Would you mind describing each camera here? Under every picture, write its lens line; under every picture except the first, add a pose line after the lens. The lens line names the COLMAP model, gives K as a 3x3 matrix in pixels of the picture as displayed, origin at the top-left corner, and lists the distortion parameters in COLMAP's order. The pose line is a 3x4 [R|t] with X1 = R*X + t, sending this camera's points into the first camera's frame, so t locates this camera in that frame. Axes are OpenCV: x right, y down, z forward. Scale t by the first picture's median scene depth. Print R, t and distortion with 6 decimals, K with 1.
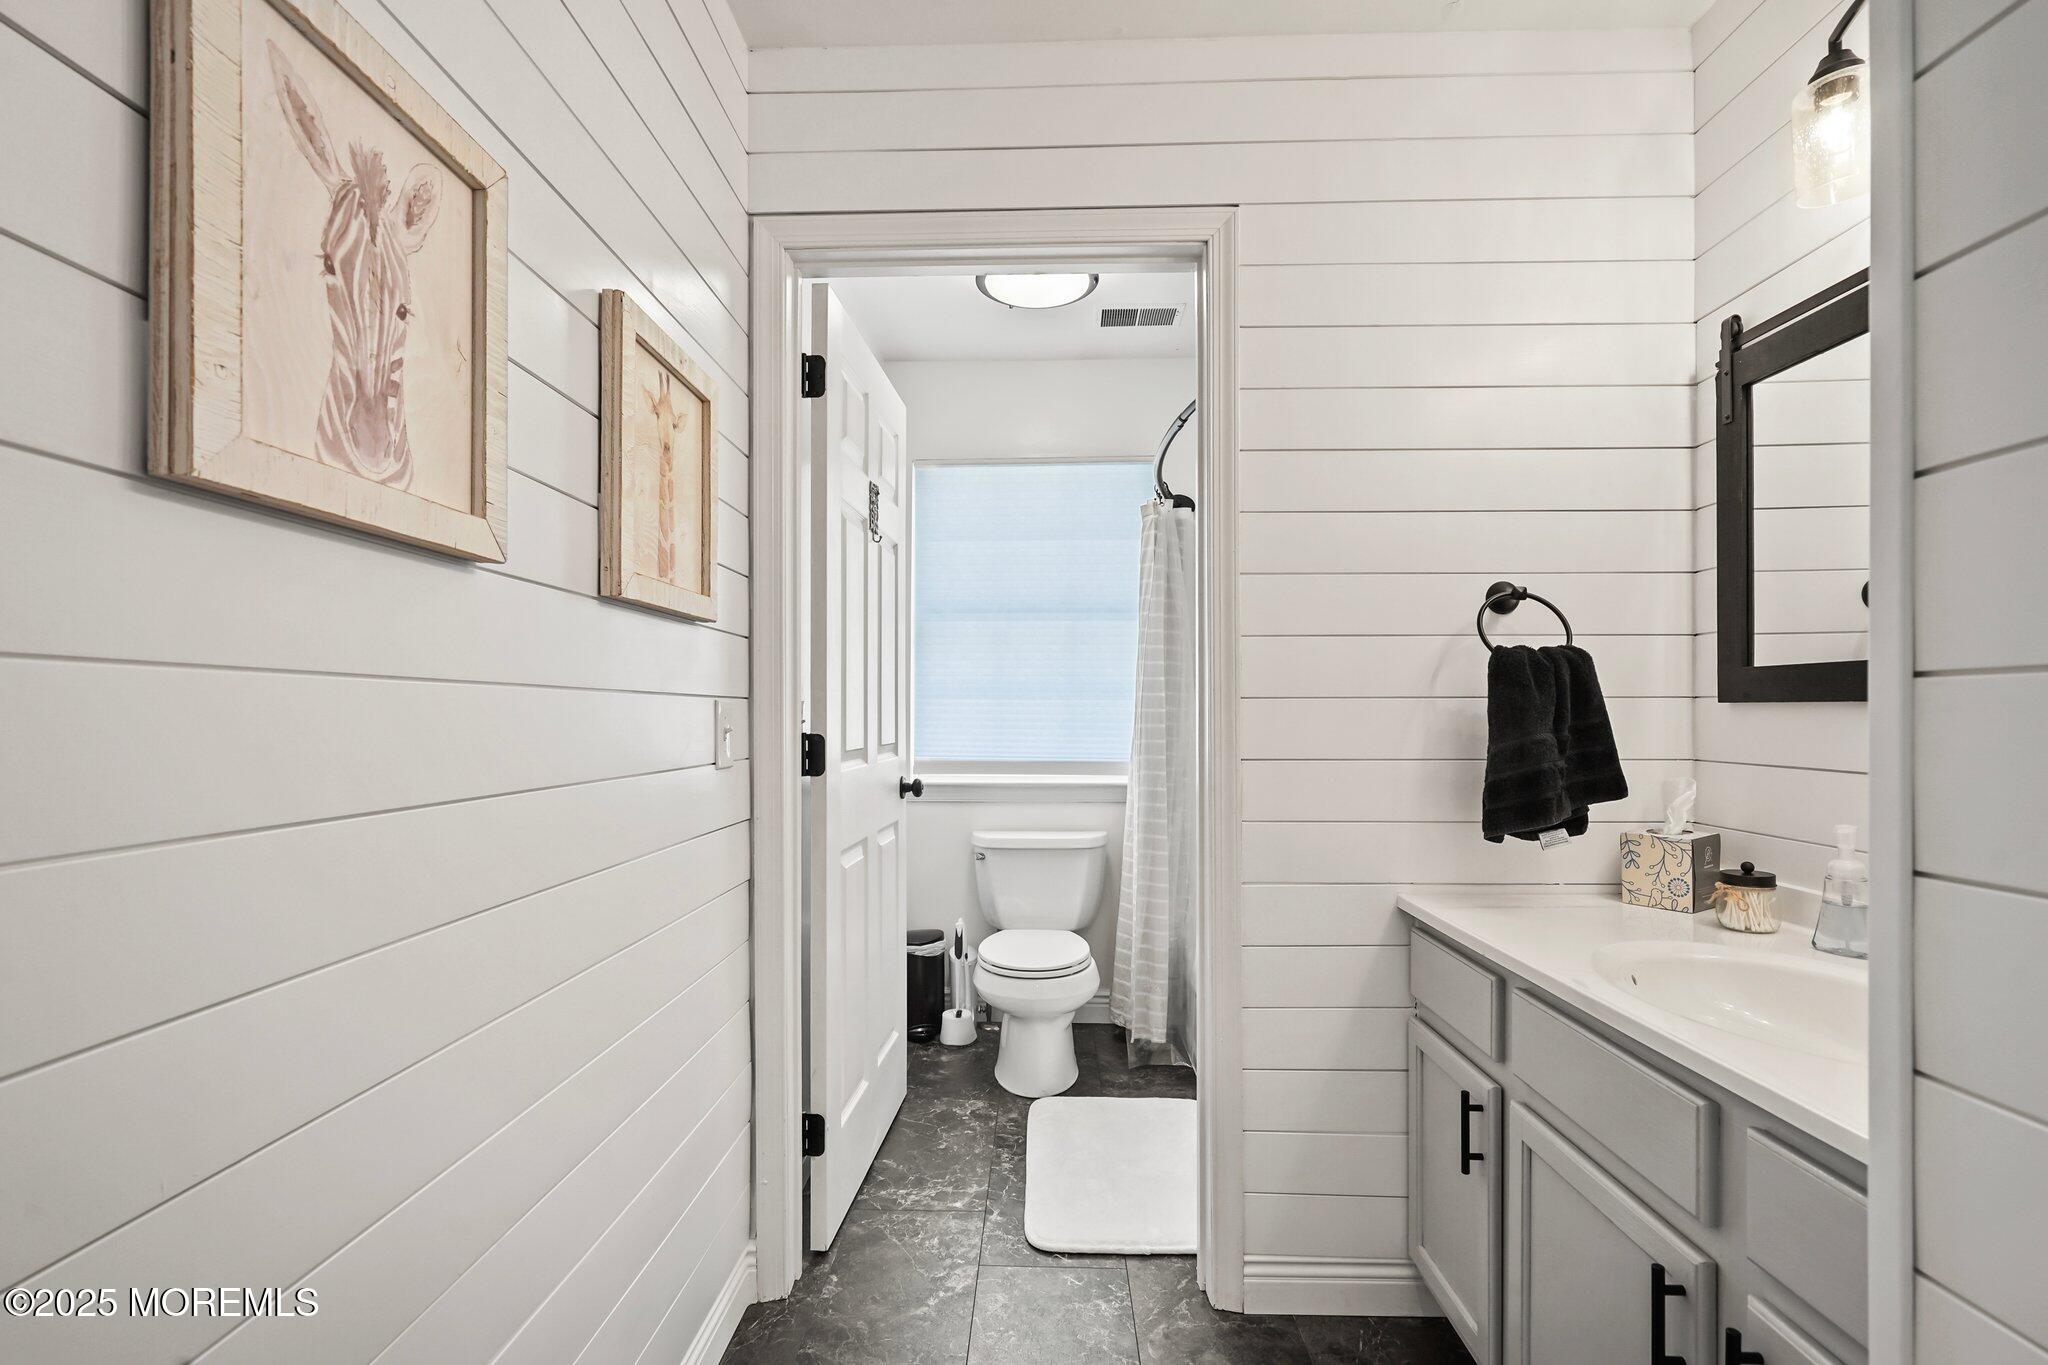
lens RADIAL K [[934.4, 0, 1022.4], [0, 934.4, 700.2], [0, 0, 1]] dist [0.000522, -0.000450]
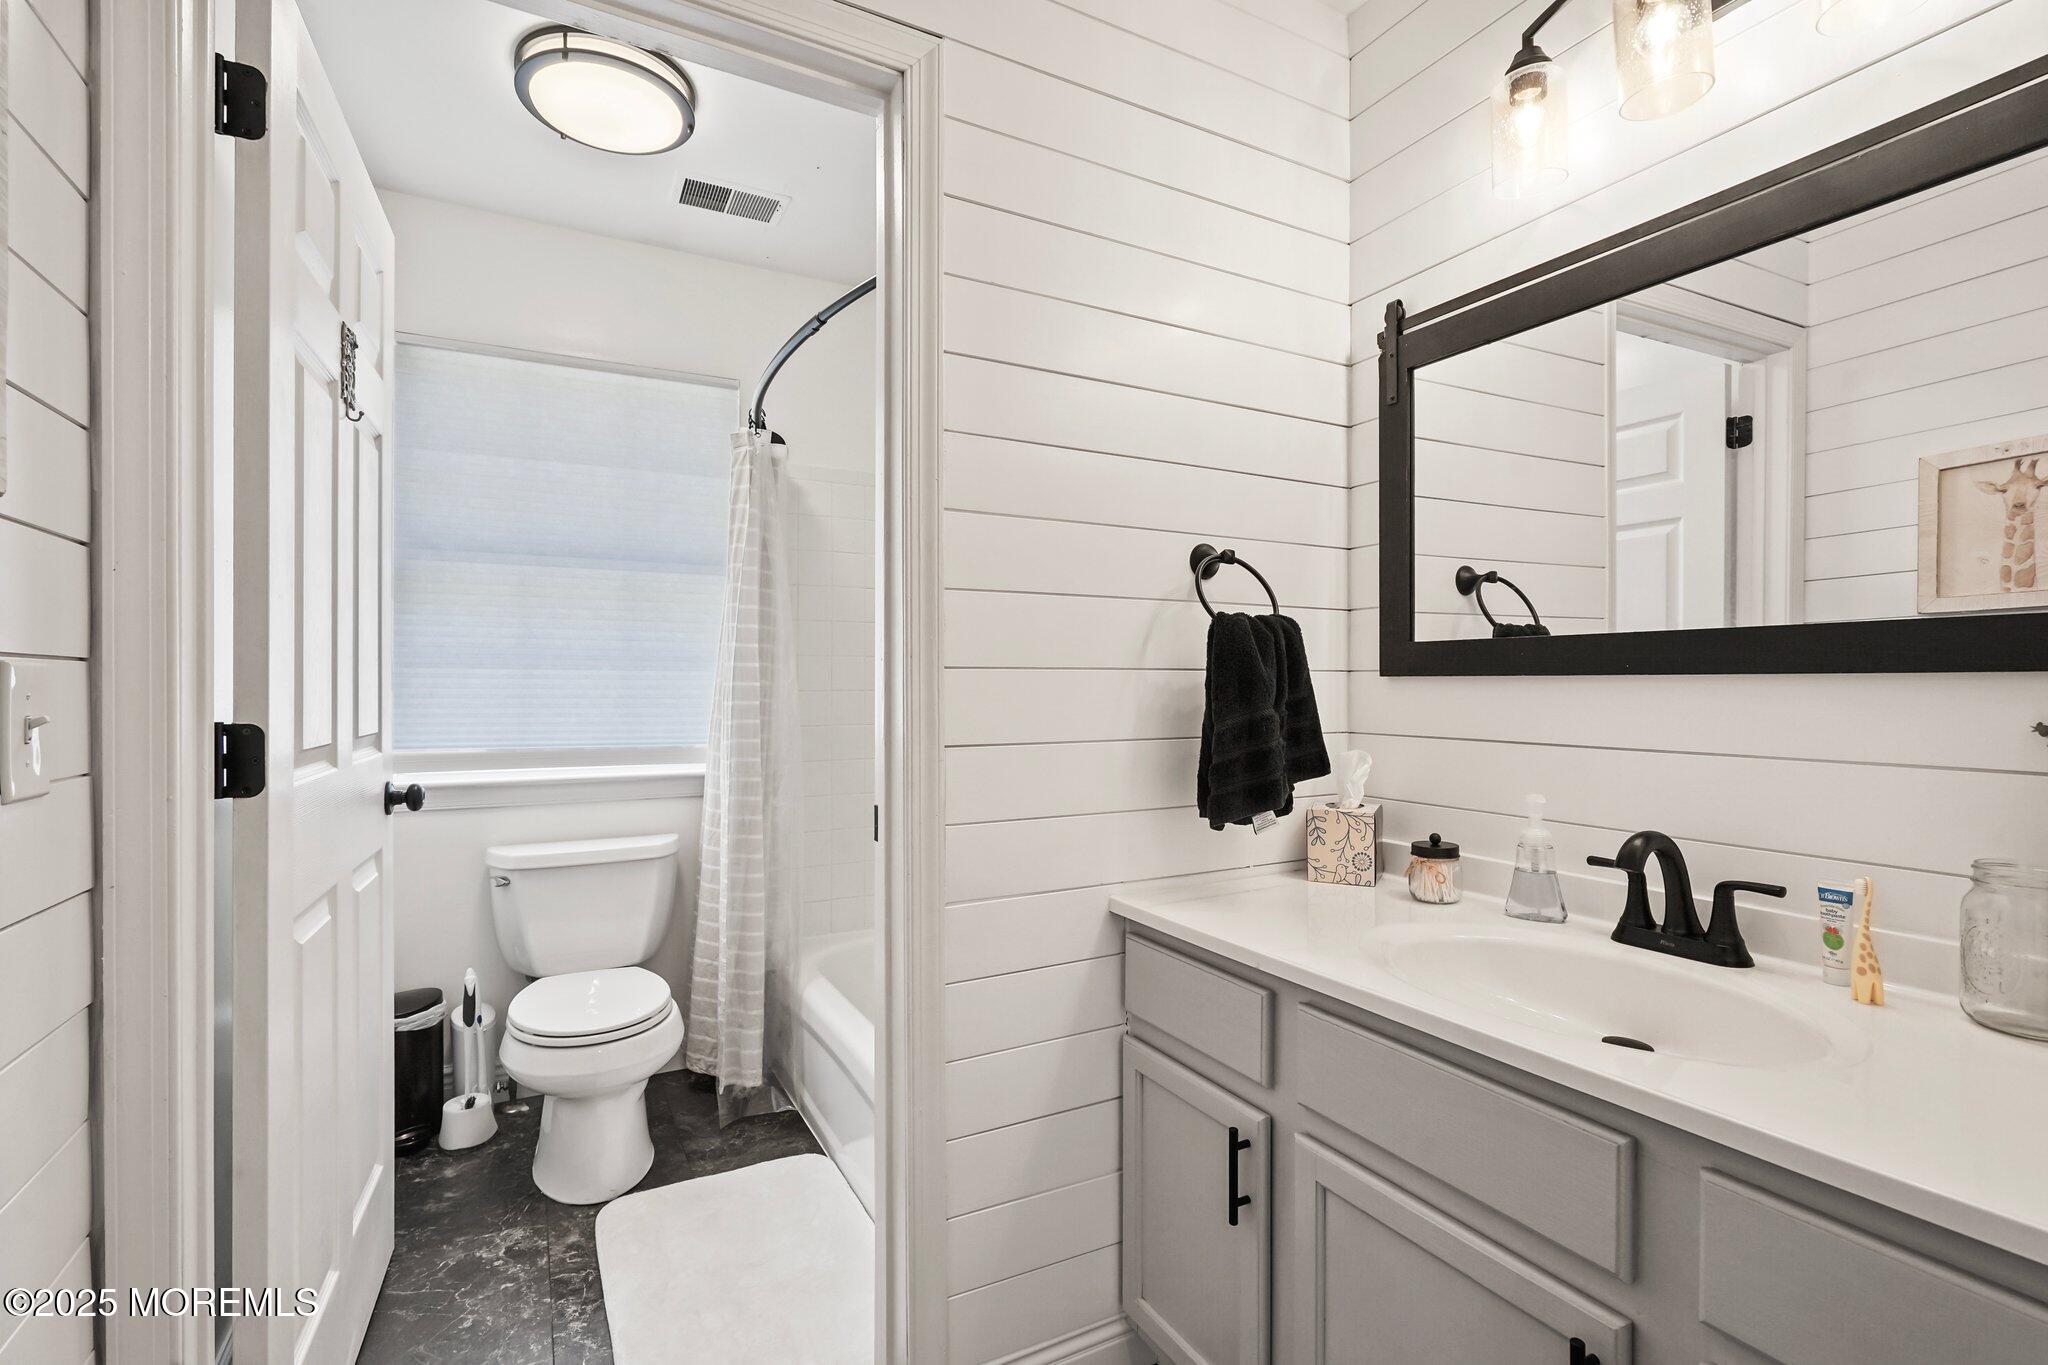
lens RADIAL K [[934.4, 0, 1022.0], [0, 934.4, 680.4], [0, 0, 1]] dist [0.000522, -0.000450]
pose [[0.870048, 0.002881, 0.492959, -0.095950], [-0.006062, 0.999970, 0.004855, 0.003955], [-0.492931, -0.007212, 0.870039, 0.285438]]
